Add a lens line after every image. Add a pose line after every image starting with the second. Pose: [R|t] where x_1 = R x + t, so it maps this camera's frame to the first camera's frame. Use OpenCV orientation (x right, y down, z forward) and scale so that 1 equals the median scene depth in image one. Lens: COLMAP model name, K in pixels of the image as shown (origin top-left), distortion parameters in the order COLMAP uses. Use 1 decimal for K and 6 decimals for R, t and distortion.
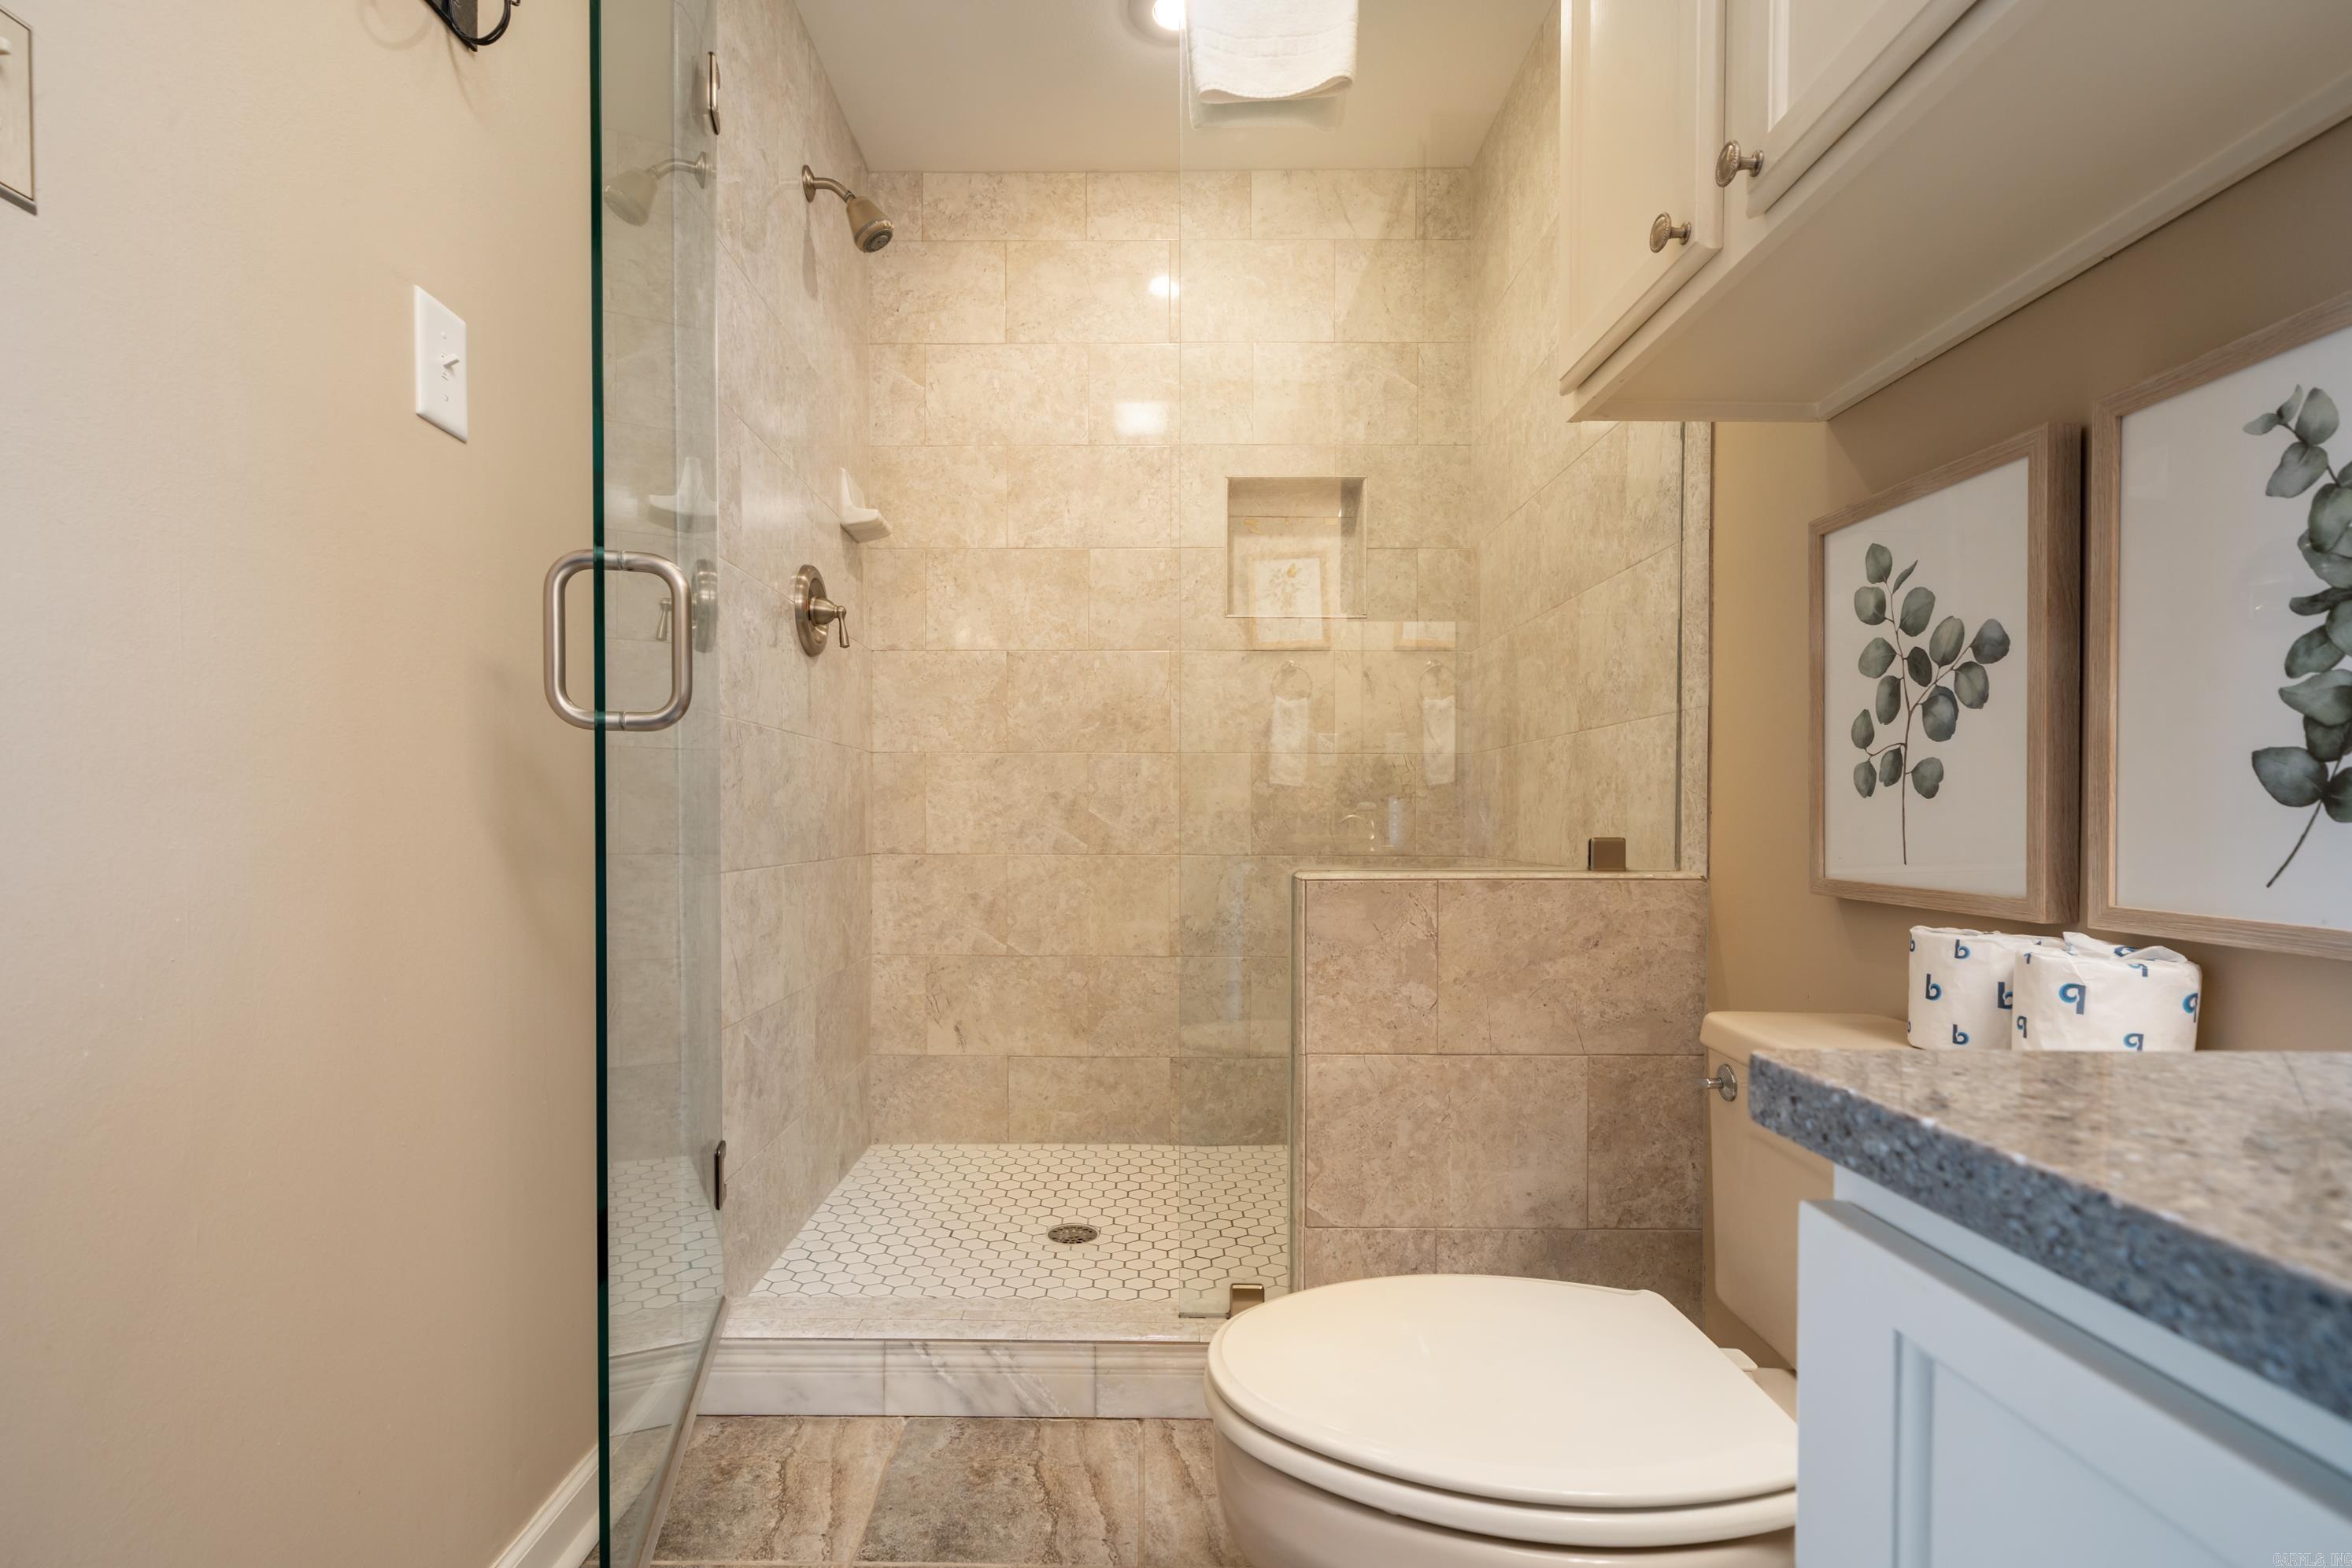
lens RADIAL K [[1099.2, 0, 1128.6], [0, 1099.2, 839.6], [0, 0, 1]] dist [-0.000256, -0.001165]
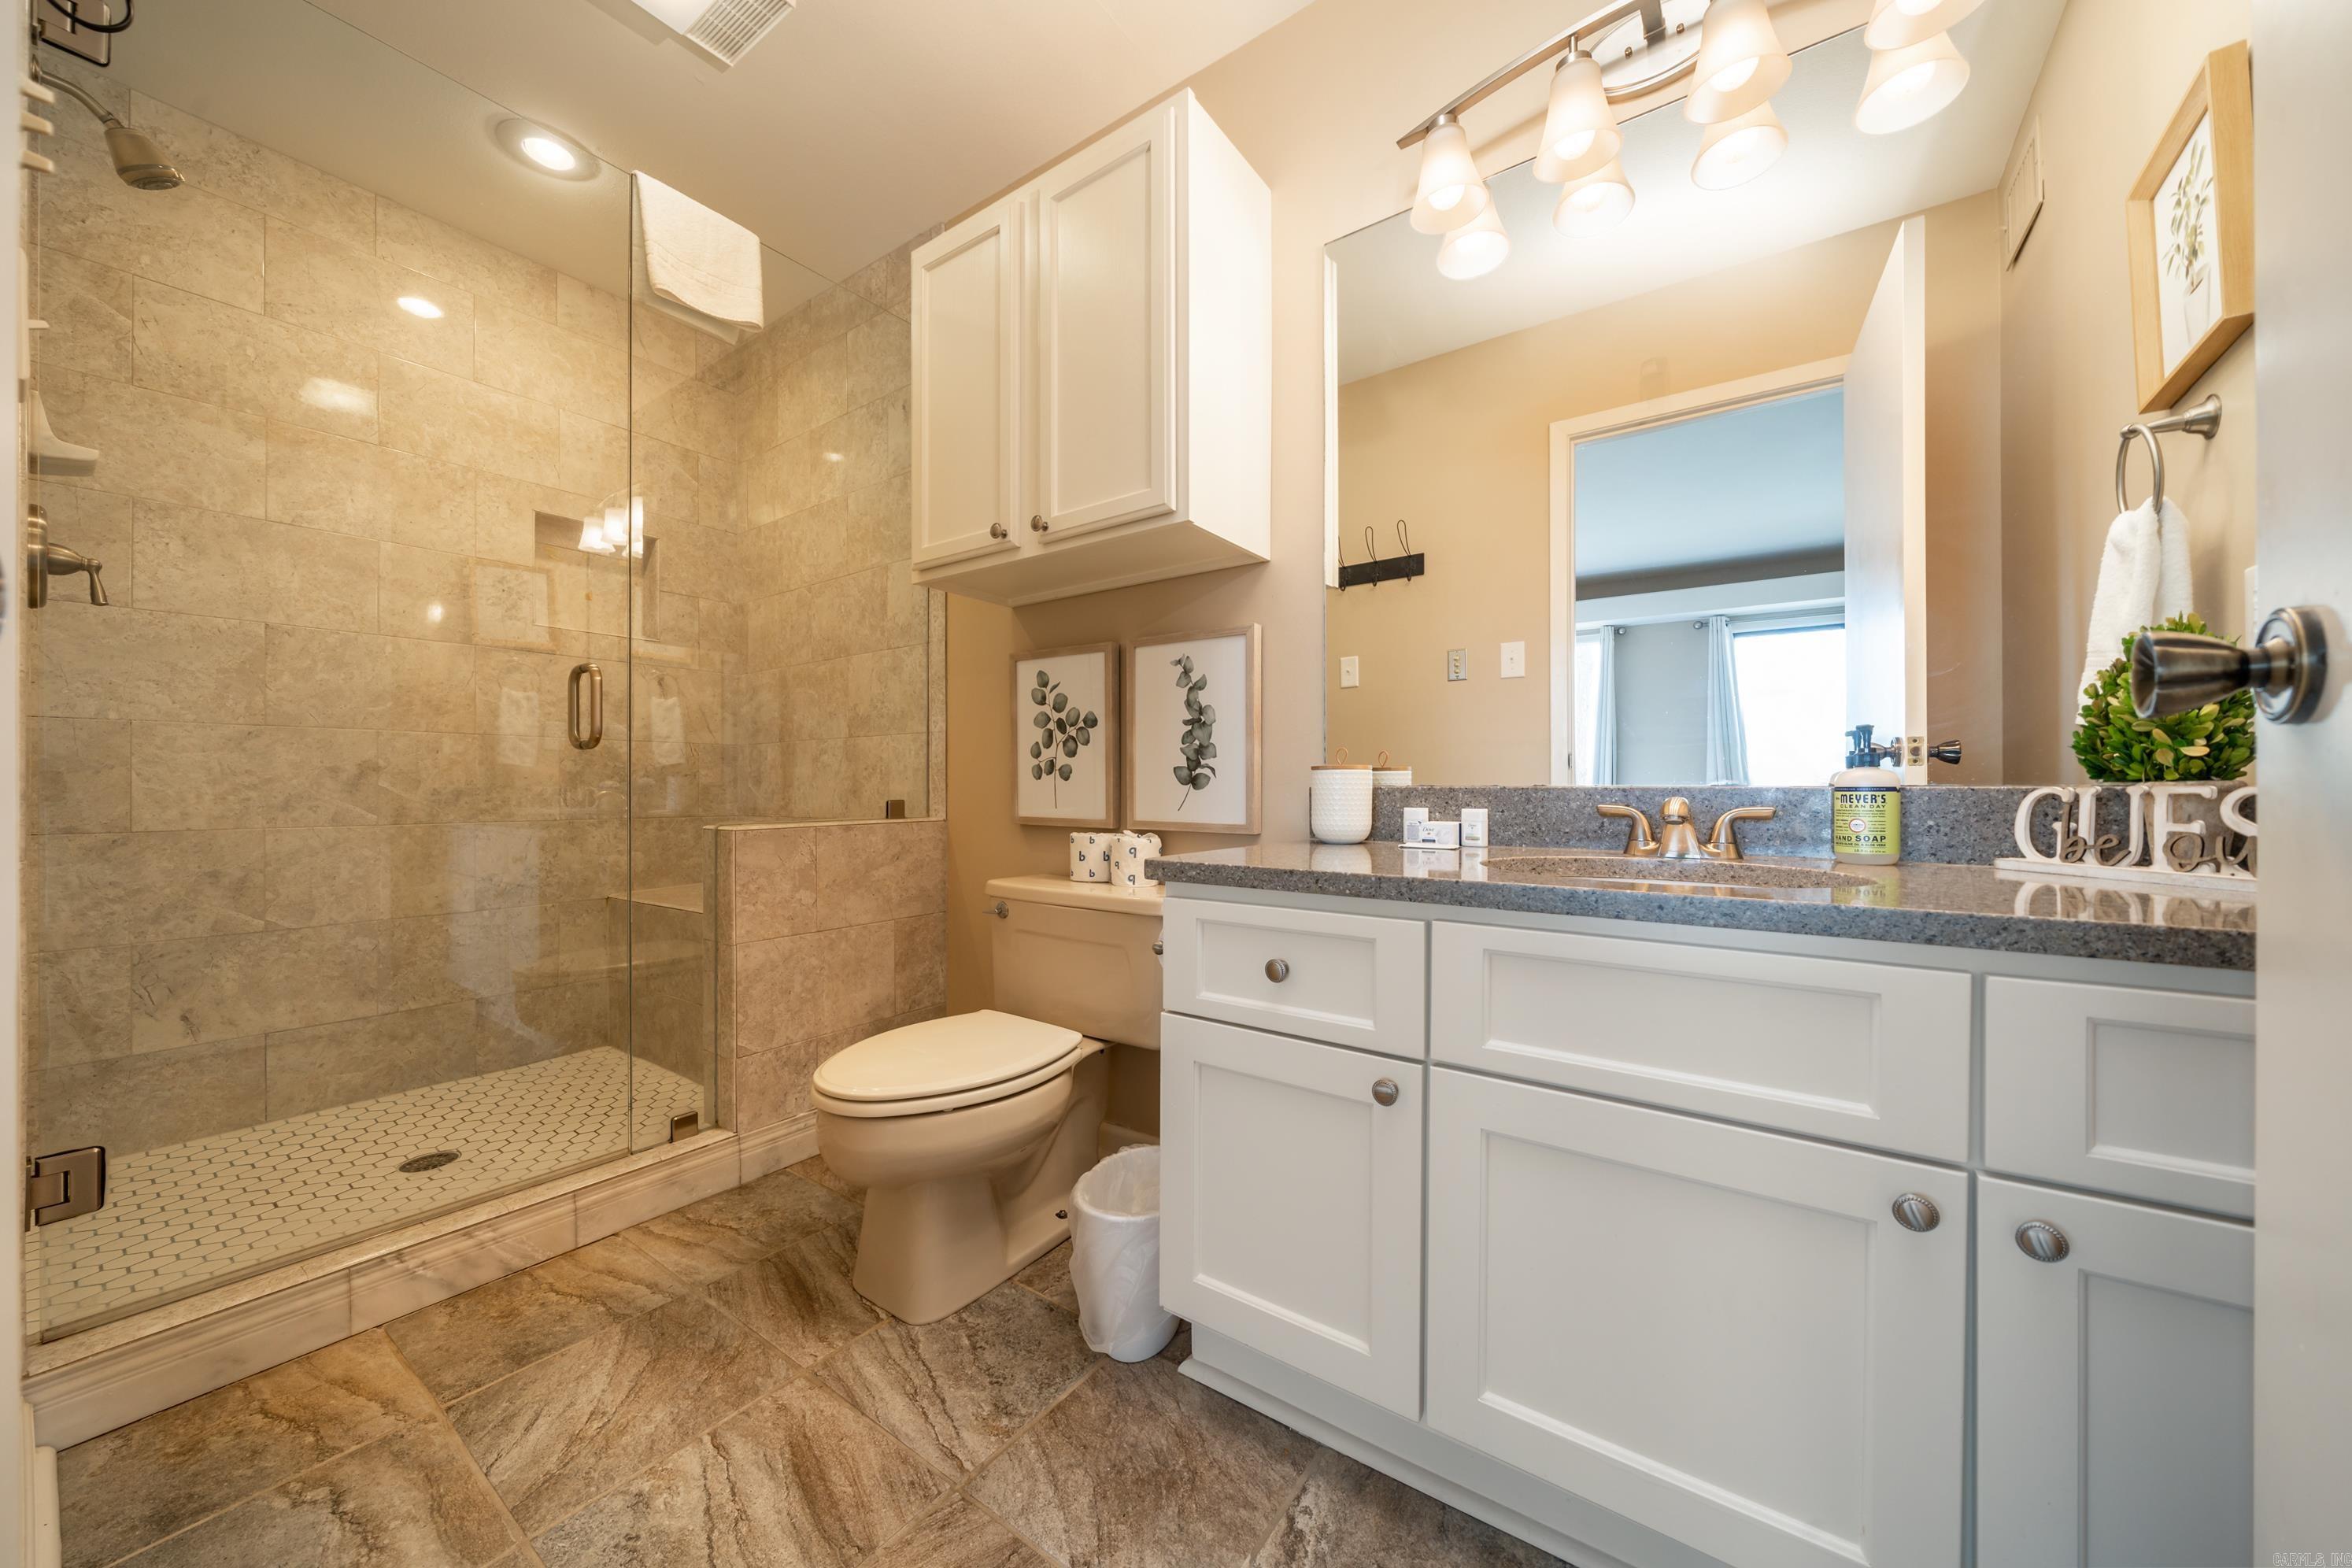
lens RADIAL K [[813.3, 0, 1179.0], [0, 813.3, 789.4], [0, 0, 1]] dist [-0.002483, -0.000351]
pose [[0.566800, -0.005007, 0.823840, -0.303067], [0.019713, 0.999778, -0.007486, -0.000035], [-0.823620, 0.020483, 0.566773, -0.110256]]
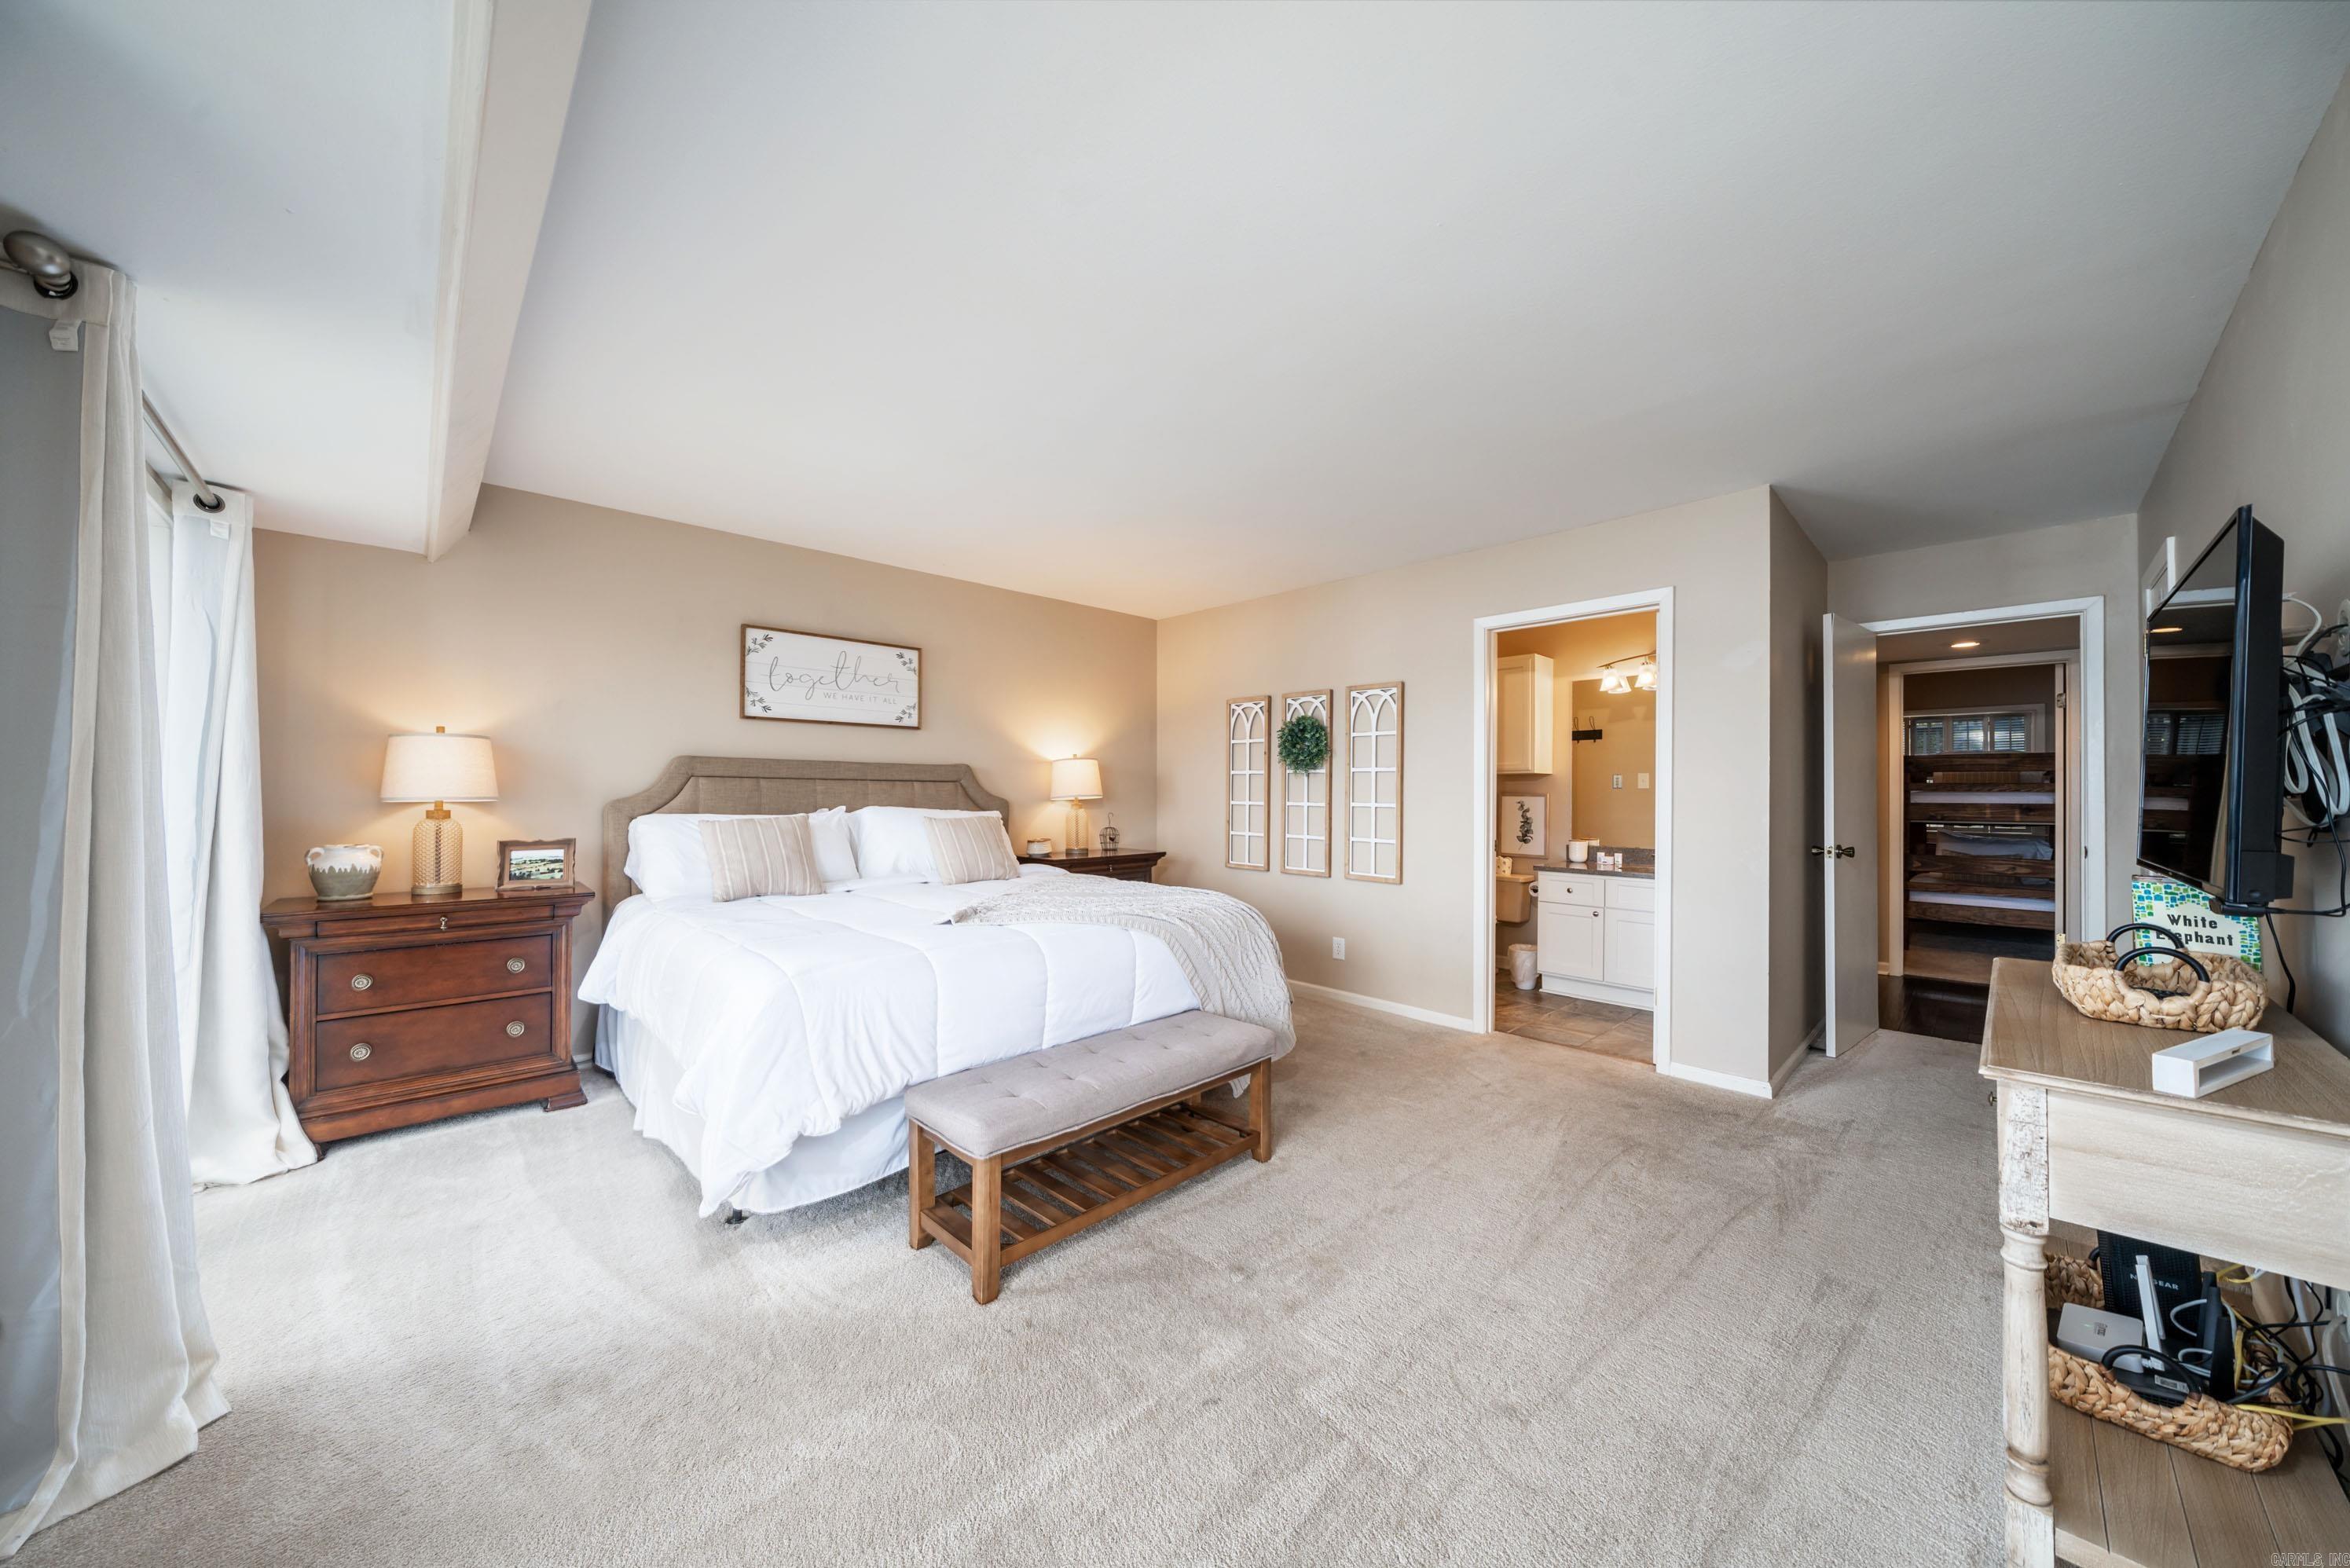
lens RADIAL K [[812.6, 0, 1166.1], [0, 812.6, 791.4], [0, 0, 1]] dist [-0.002483, -0.000351]
pose [[0.712000, 0.003830, 0.702170, -2.193913], [0.004841, 0.999935, -0.010363, -0.145599], [-0.702163, 0.010777, 0.711934, -0.684753]]
